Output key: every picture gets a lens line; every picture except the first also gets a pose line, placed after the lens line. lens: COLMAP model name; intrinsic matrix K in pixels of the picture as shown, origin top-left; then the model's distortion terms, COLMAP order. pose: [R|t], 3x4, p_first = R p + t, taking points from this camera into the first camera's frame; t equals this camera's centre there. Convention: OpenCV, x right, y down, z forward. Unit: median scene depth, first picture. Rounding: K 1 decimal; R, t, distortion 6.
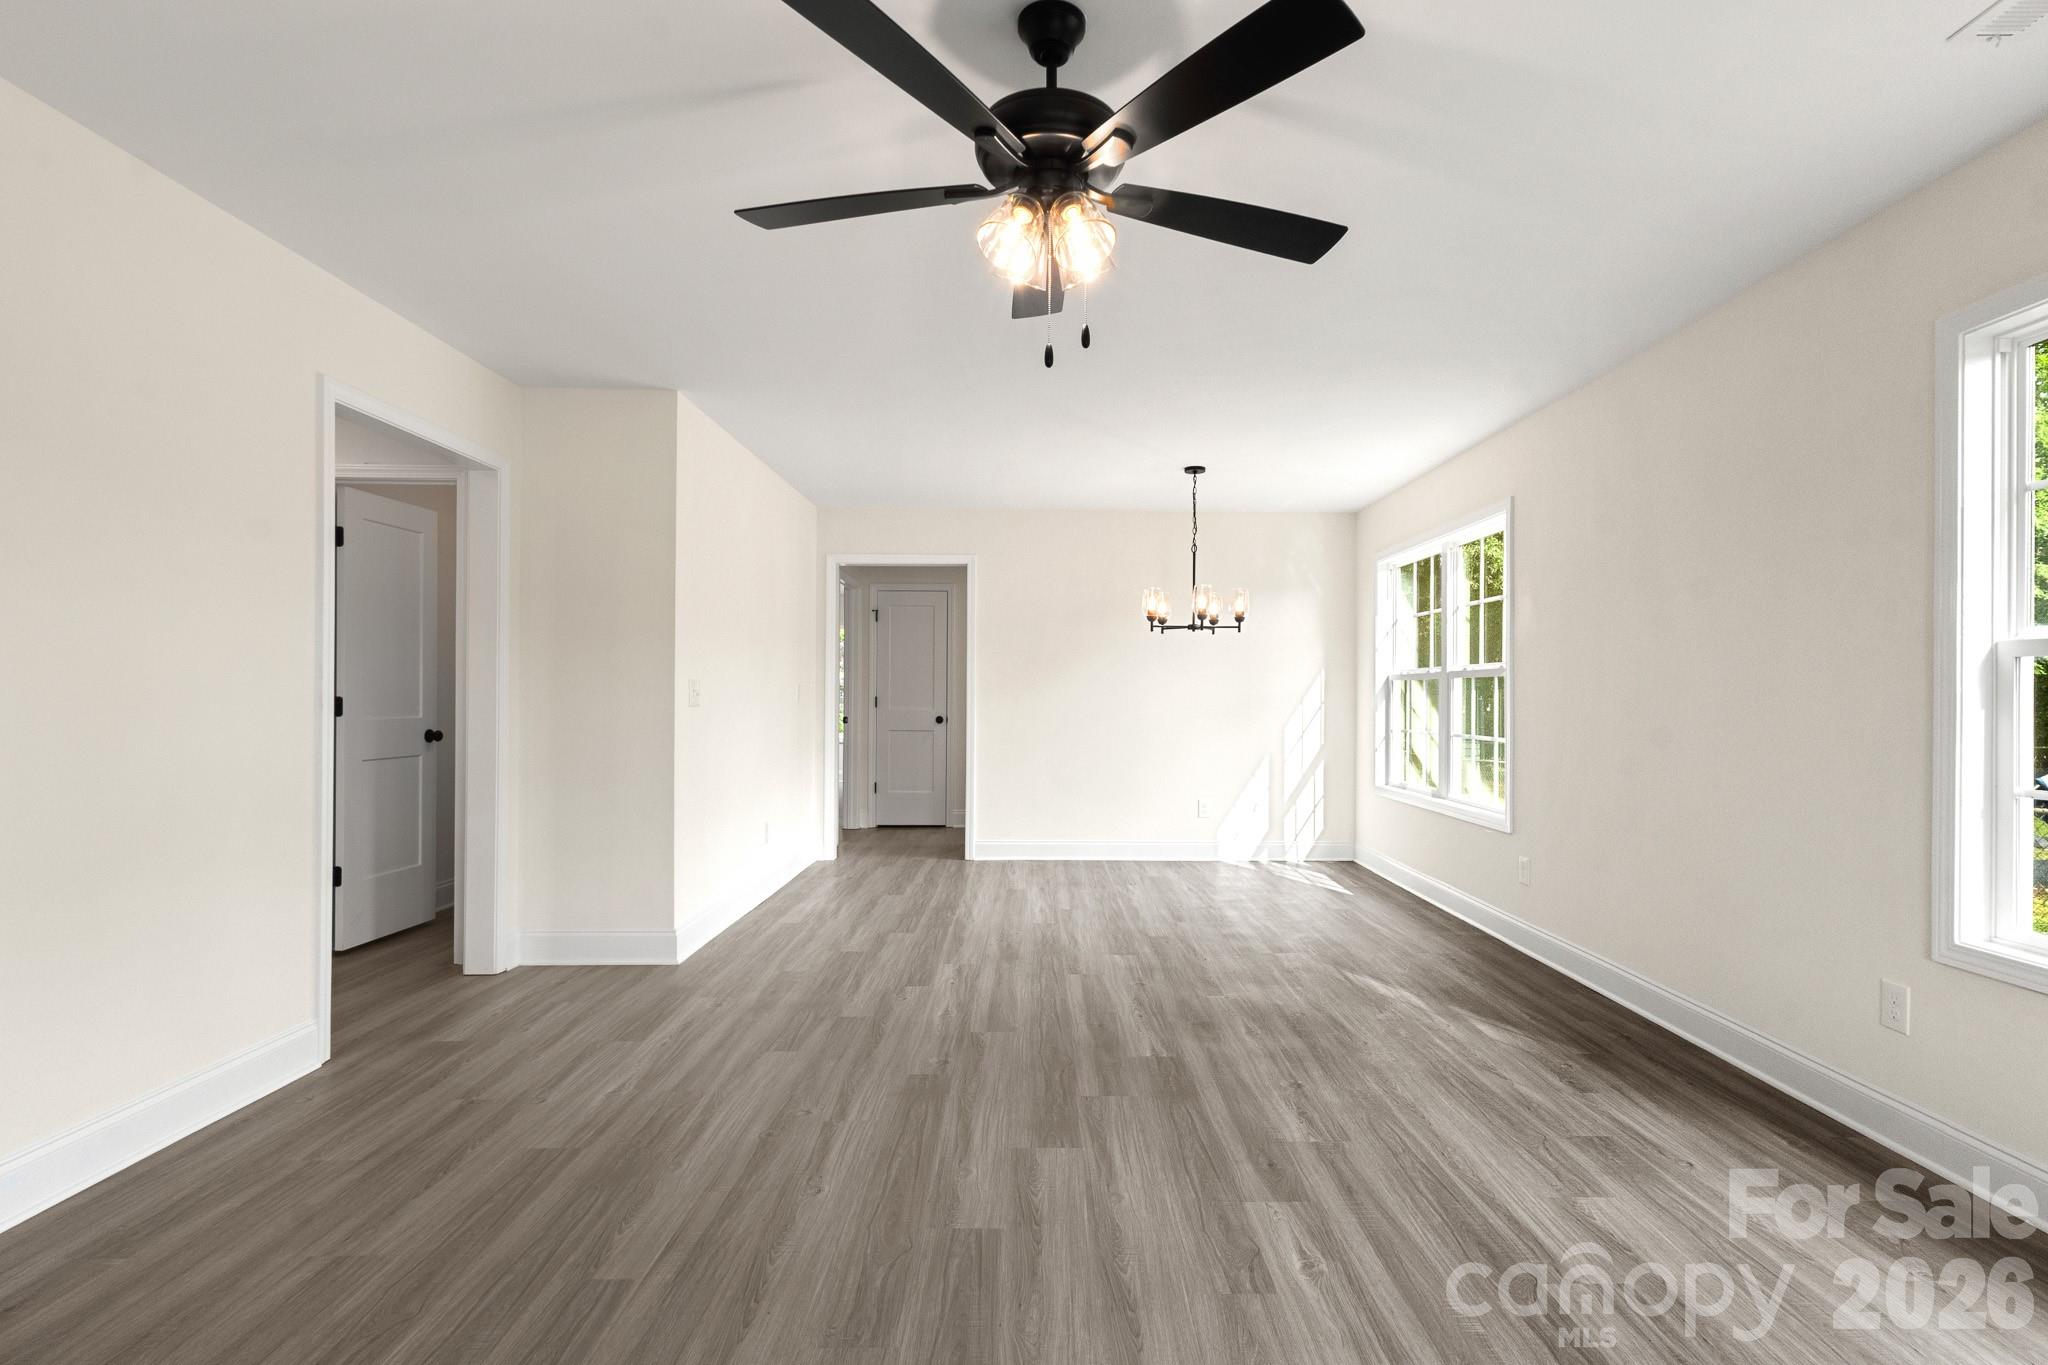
lens RADIAL K [[969.7, 0, 1032.5], [0, 969.7, 691.5], [0, 0, 1]] dist [0.012478, 0.000142]
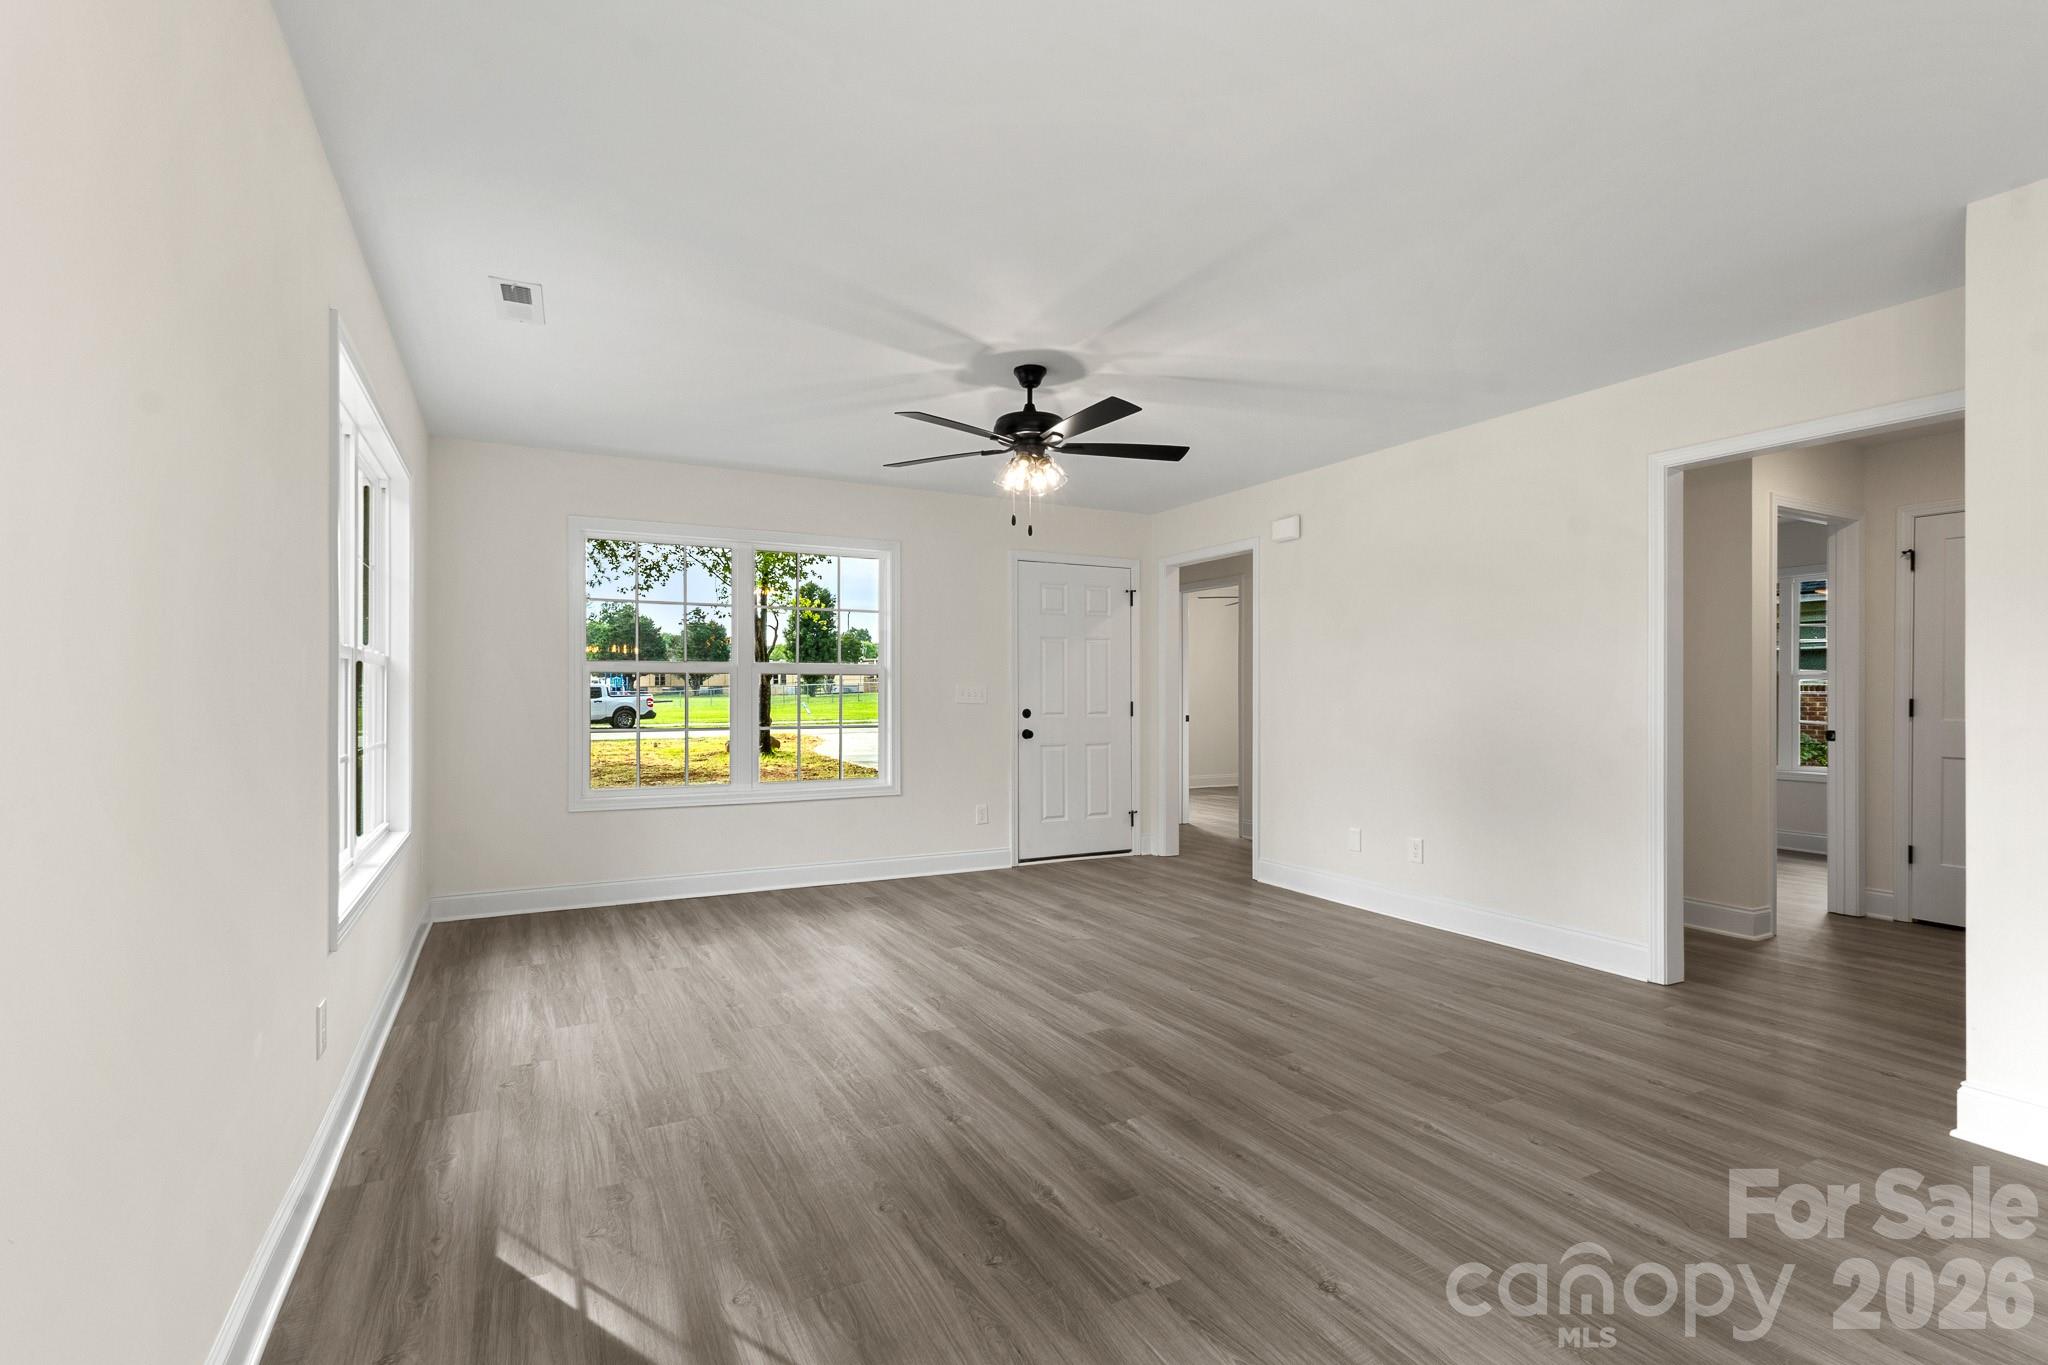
lens RADIAL K [[969.7, 0, 1024.5], [0, 969.7, 686.4], [0, 0, 1]] dist [0.012478, 0.000142]
pose [[-0.886235, -0.012482, -0.463067, 0.543497], [-0.005880, 0.999859, -0.015699, 0.013842], [0.463198, -0.011191, -0.886184, 1.569088]]
